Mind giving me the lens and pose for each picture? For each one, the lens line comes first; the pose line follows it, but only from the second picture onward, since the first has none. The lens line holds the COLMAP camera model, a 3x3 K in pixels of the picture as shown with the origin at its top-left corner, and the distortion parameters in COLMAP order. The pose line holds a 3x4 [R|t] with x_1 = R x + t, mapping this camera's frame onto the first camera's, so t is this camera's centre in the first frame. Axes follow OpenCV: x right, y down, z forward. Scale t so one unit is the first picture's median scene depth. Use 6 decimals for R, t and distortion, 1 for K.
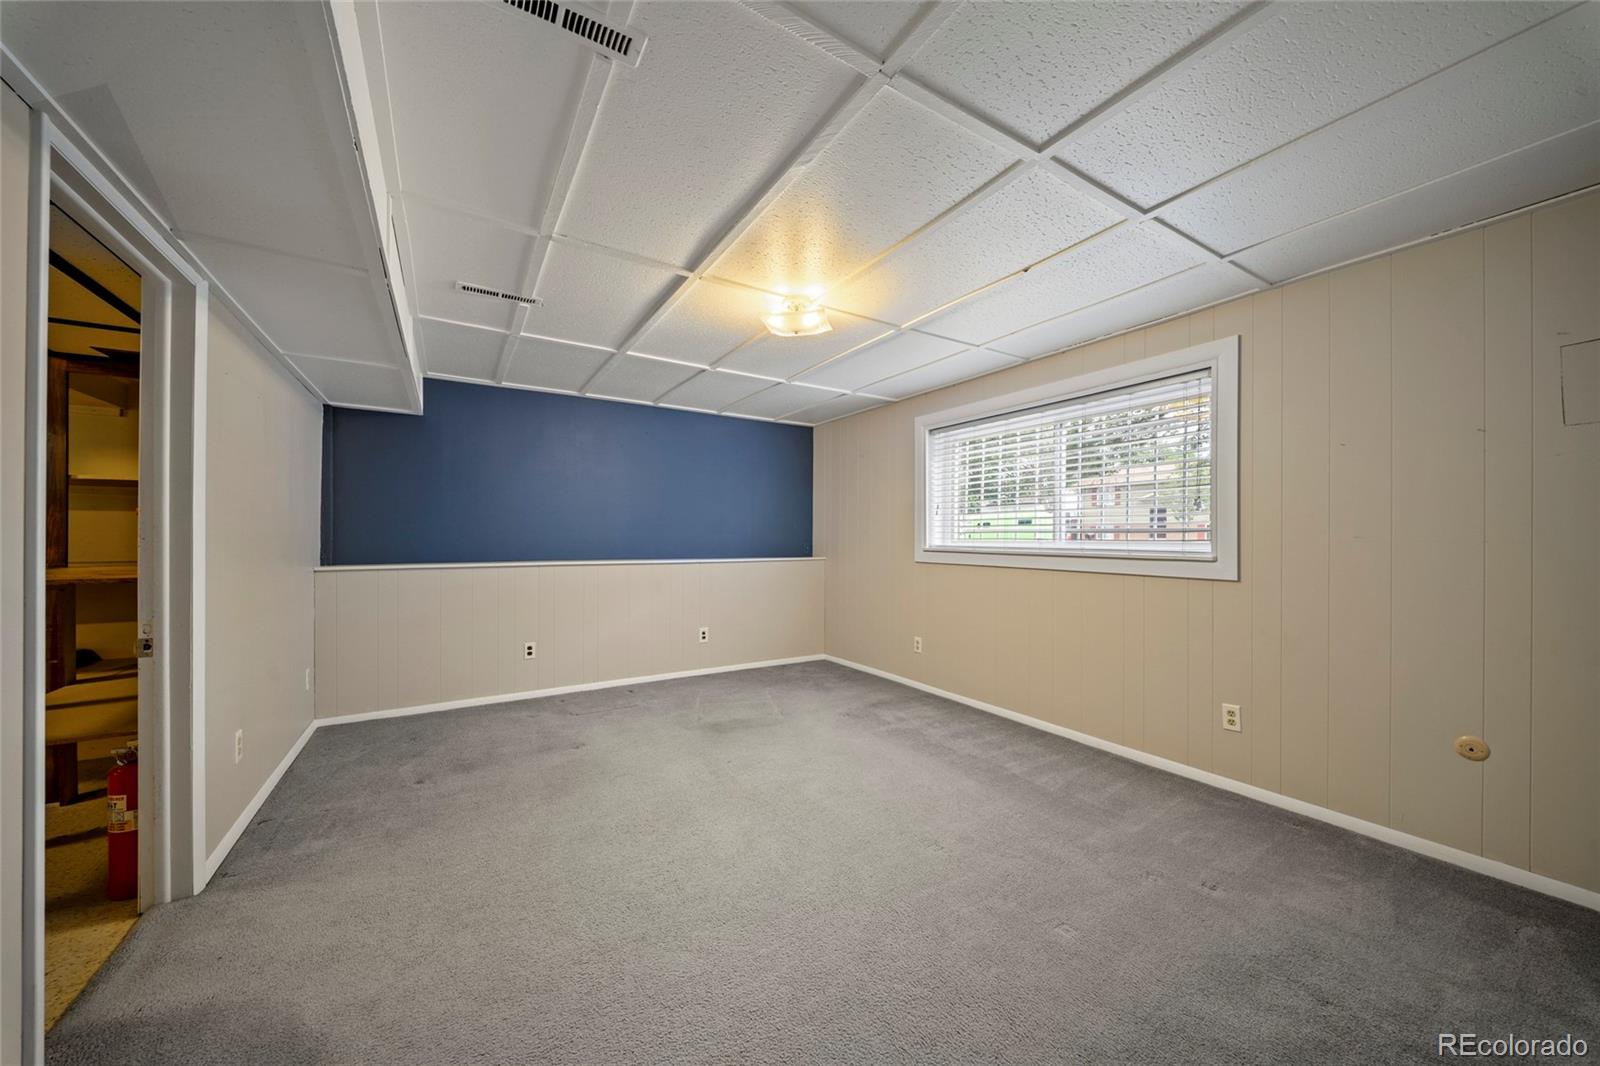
lens RADIAL K [[576.1, 0, 804.7], [0, 576.1, 531.4], [0, 0, 1]] dist [0.012412, -0.001208]
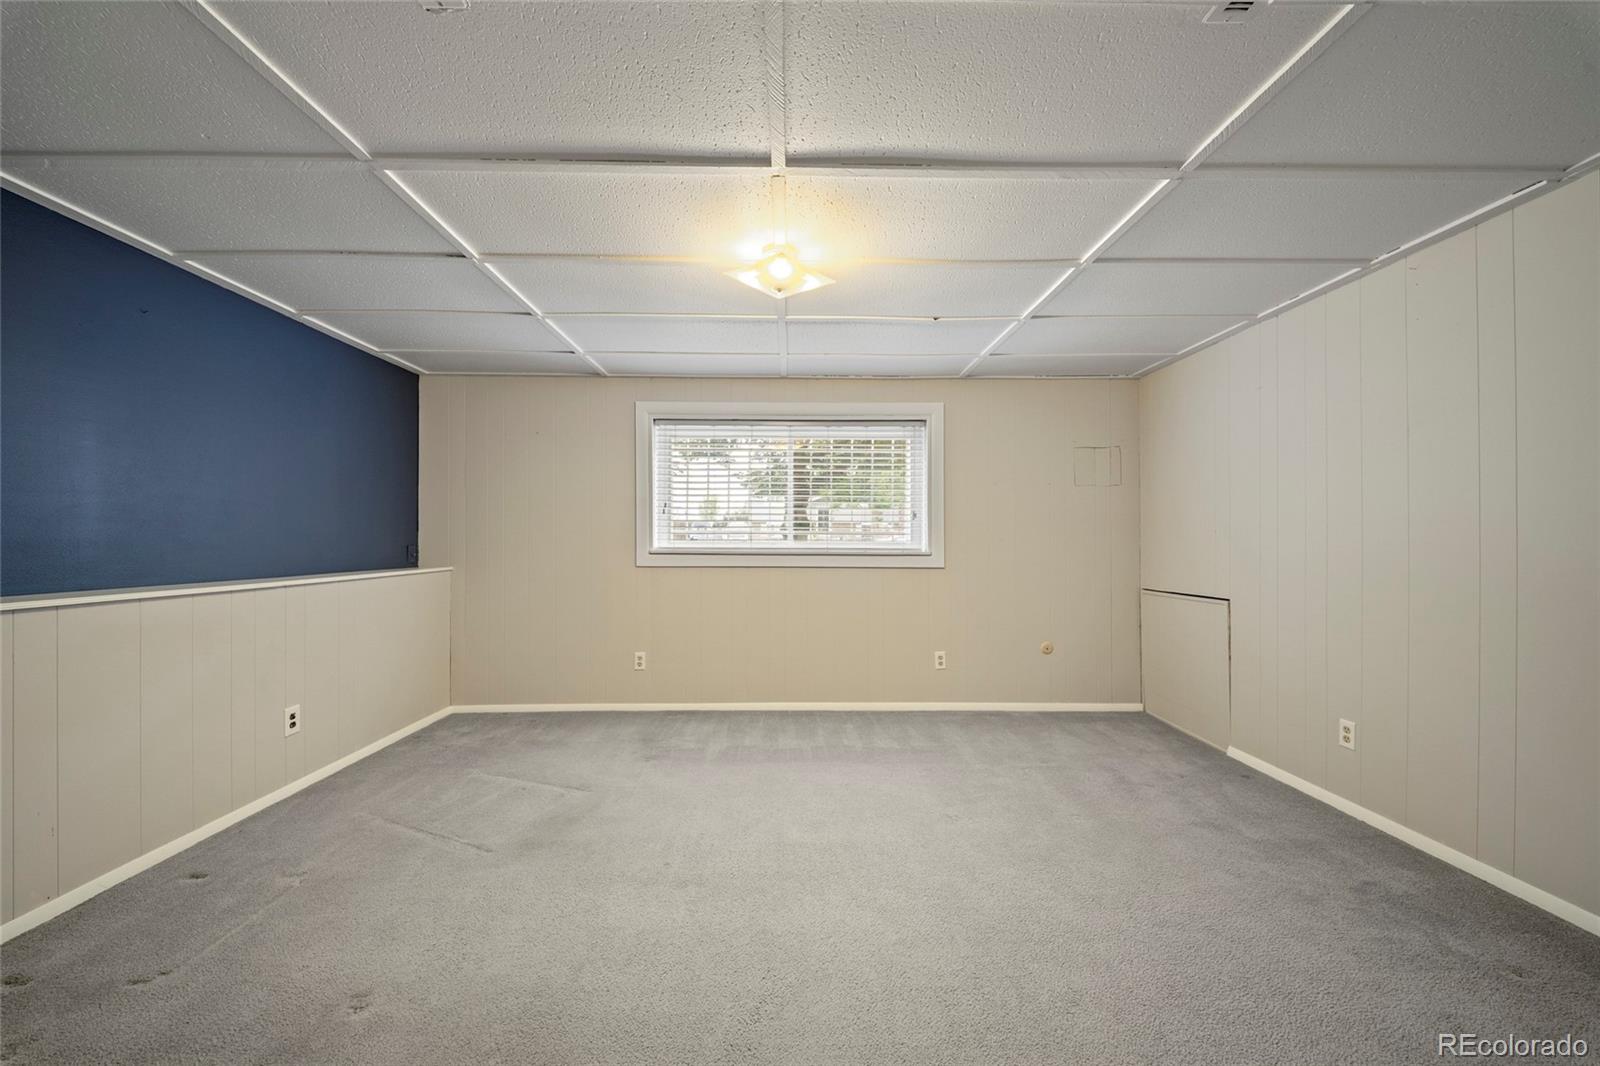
lens RADIAL K [[576.1, 0, 805.1], [0, 576.1, 530.9], [0, 0, 1]] dist [0.012412, -0.001208]
pose [[0.510647, 0.010126, 0.859731, -0.523864], [-0.009876, 0.999934, -0.005912, 0.002220], [-0.859734, -0.005471, 0.510713, 0.408815]]
